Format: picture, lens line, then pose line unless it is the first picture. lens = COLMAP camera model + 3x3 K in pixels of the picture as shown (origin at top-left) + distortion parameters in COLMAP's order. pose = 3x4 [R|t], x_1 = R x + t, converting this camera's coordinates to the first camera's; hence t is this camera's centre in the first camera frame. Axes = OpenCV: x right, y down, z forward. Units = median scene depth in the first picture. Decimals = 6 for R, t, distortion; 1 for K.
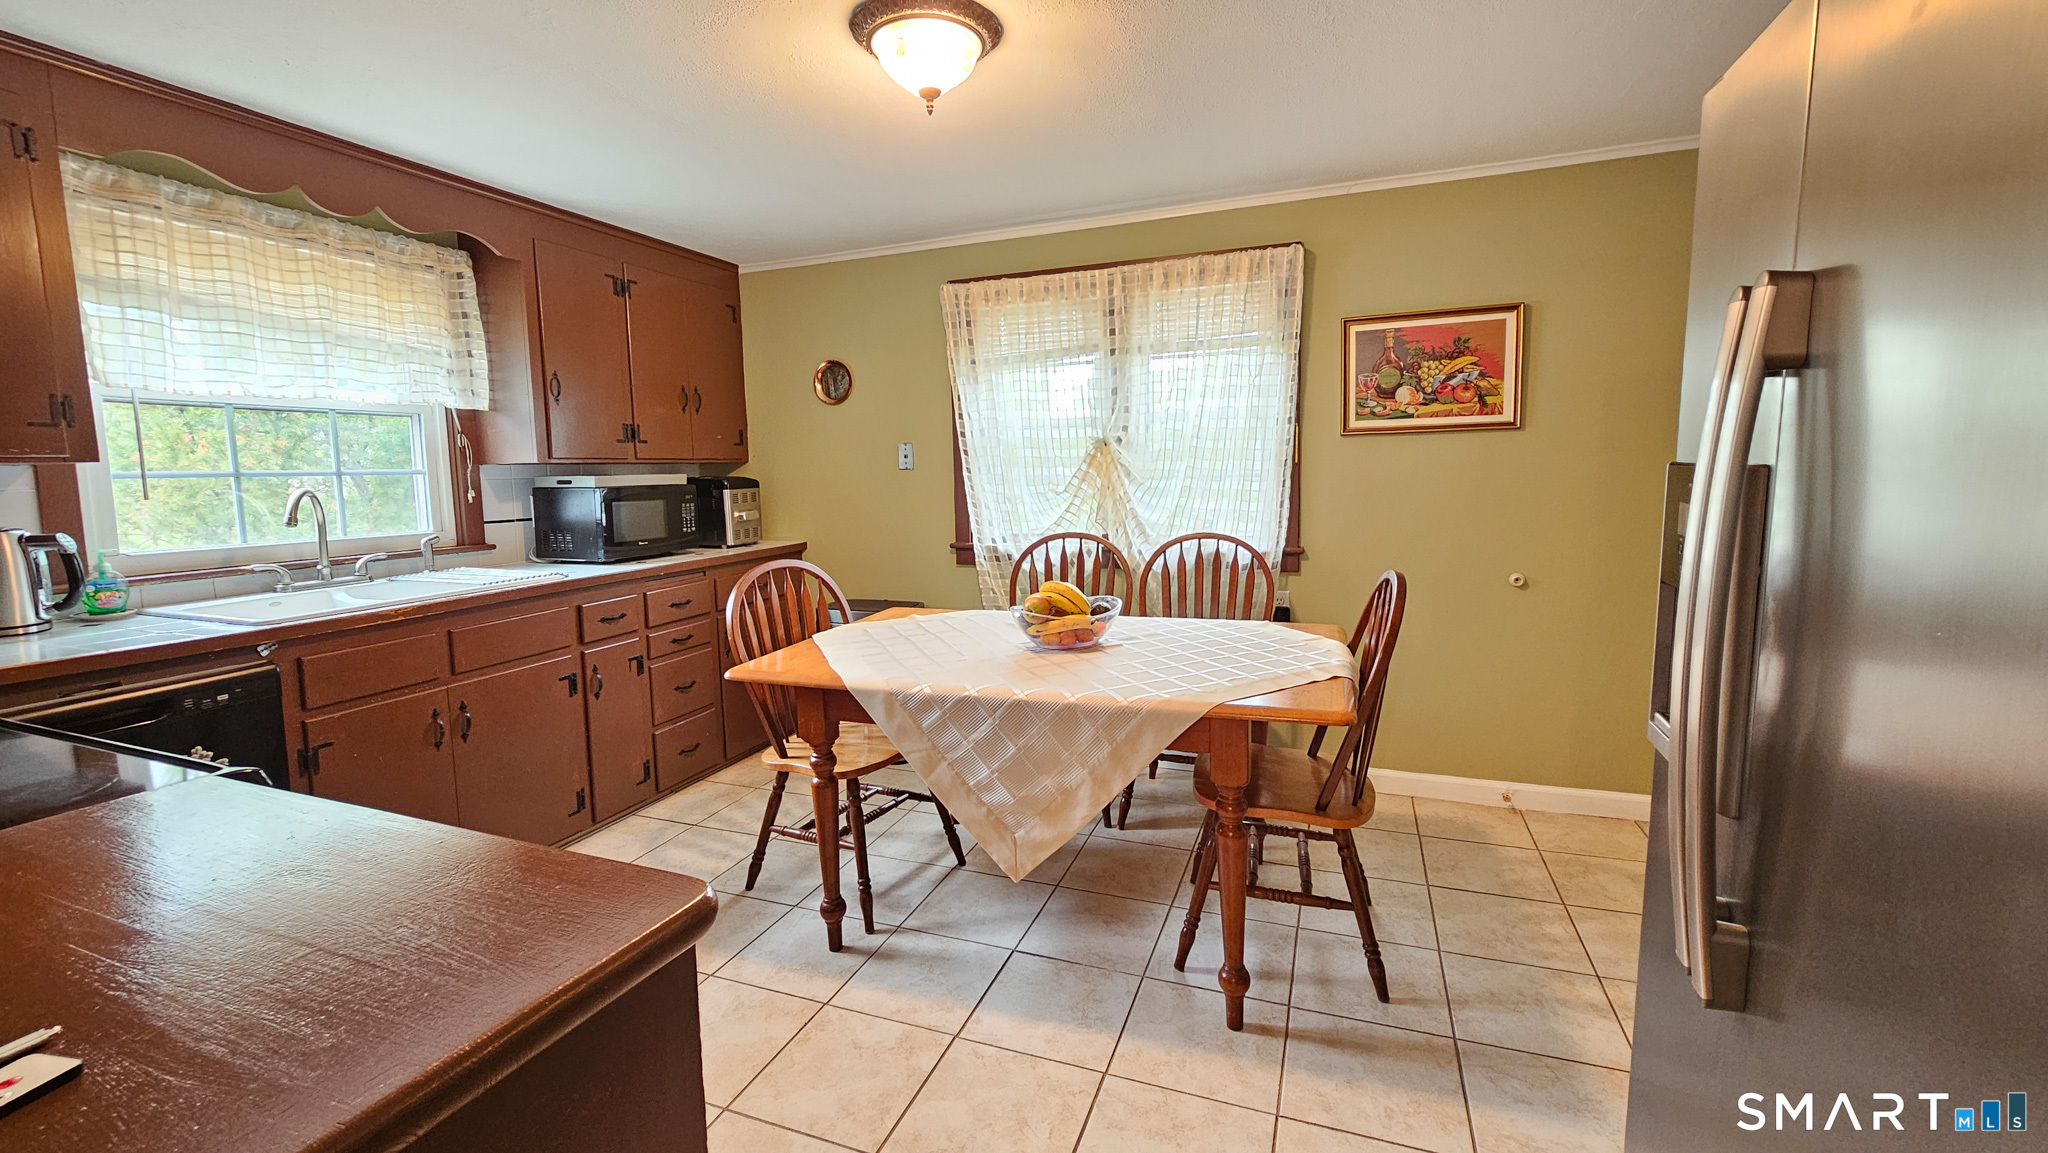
lens RADIAL K [[826.0, 0, 1019.8], [0, 826.0, 569.5], [0, 0, 1]] dist [-0.004786, 0.000413]
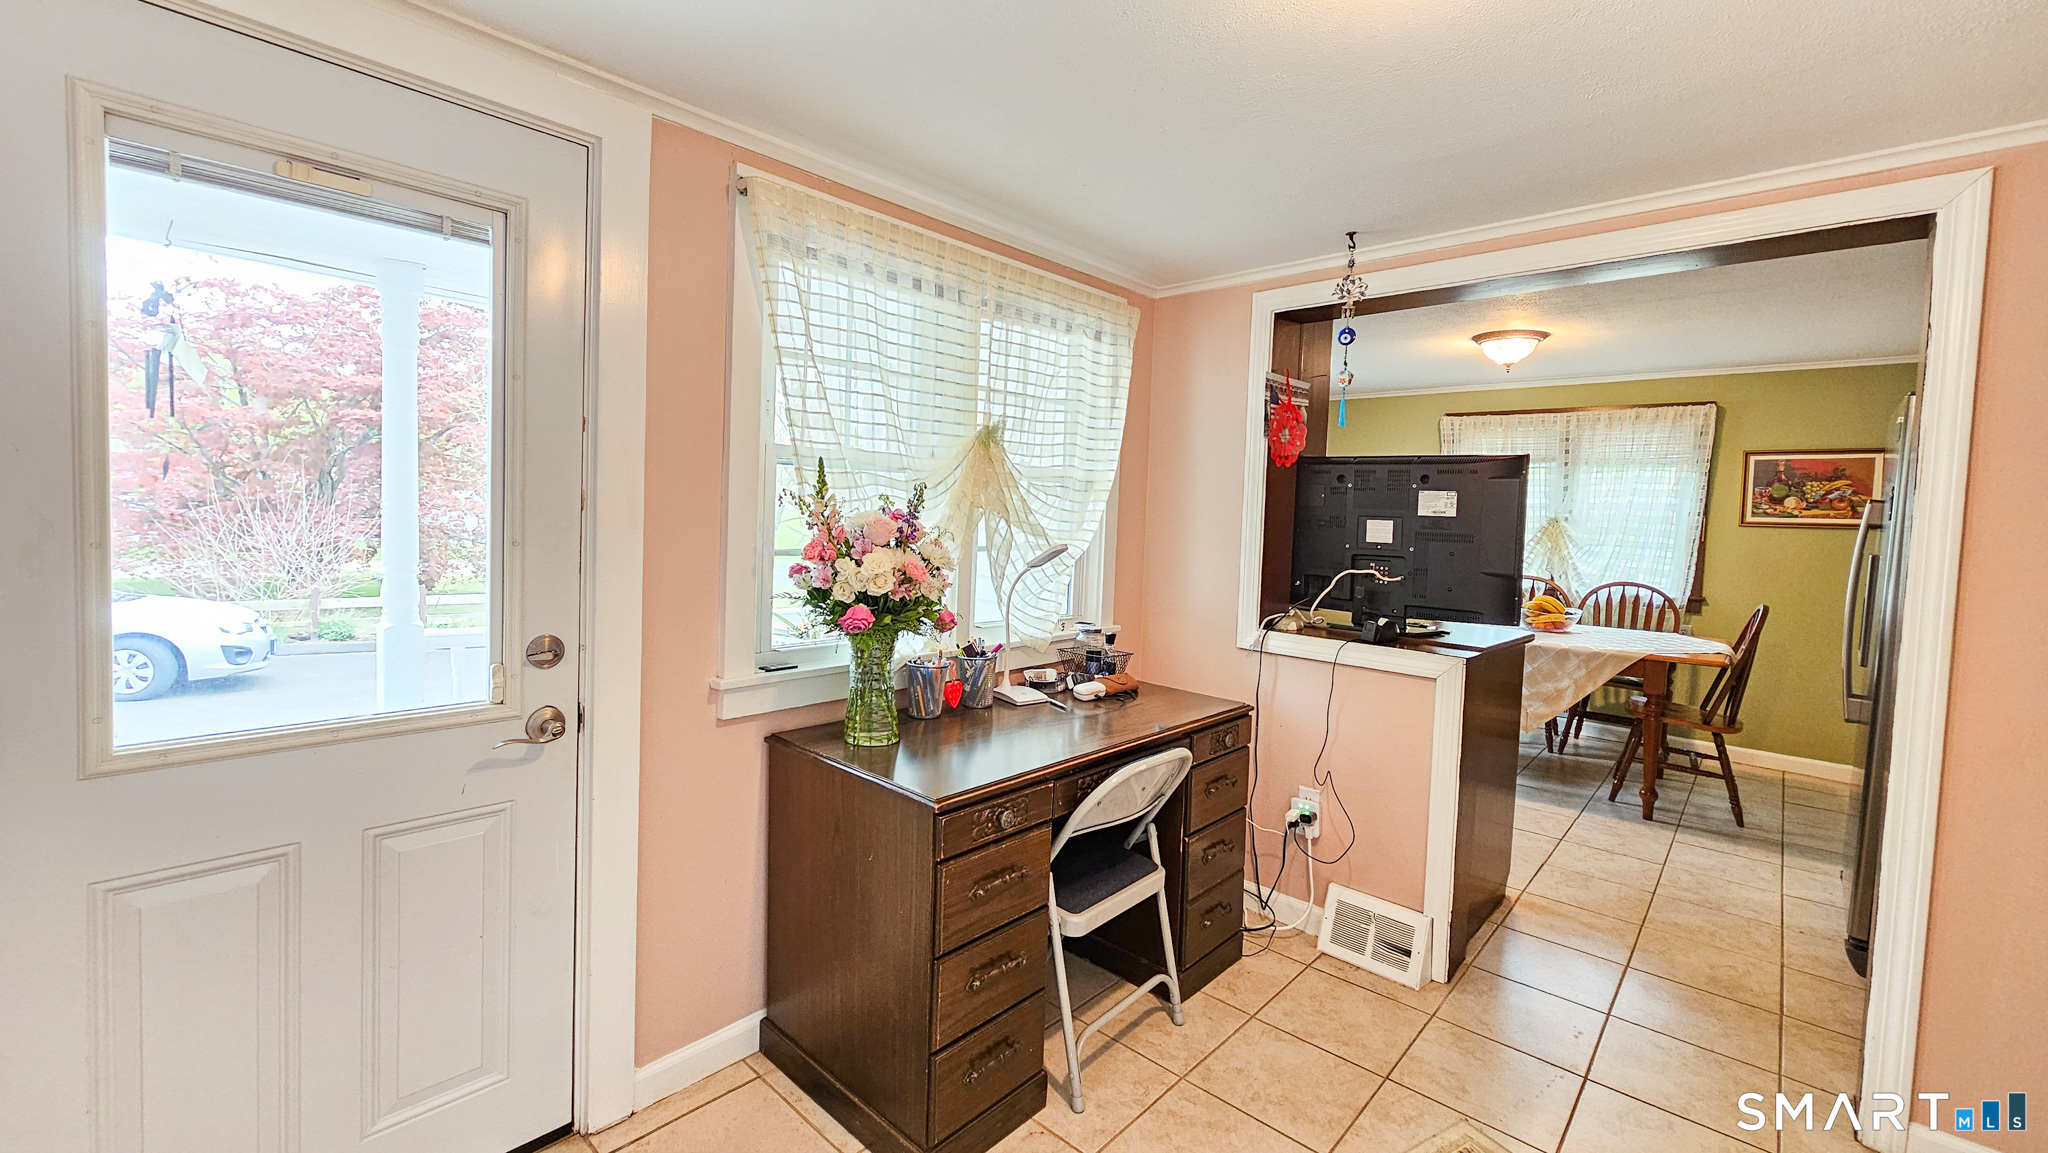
lens RADIAL K [[826.0, 0, 1029.9], [0, 826.0, 559.2], [0, 0, 1]] dist [-0.004786, 0.000413]
pose [[0.931882, 0.076050, -0.354701, -0.294236], [-0.099373, 0.993893, -0.047979, 0.104441], [0.348886, 0.079958, 0.933748, -0.892537]]
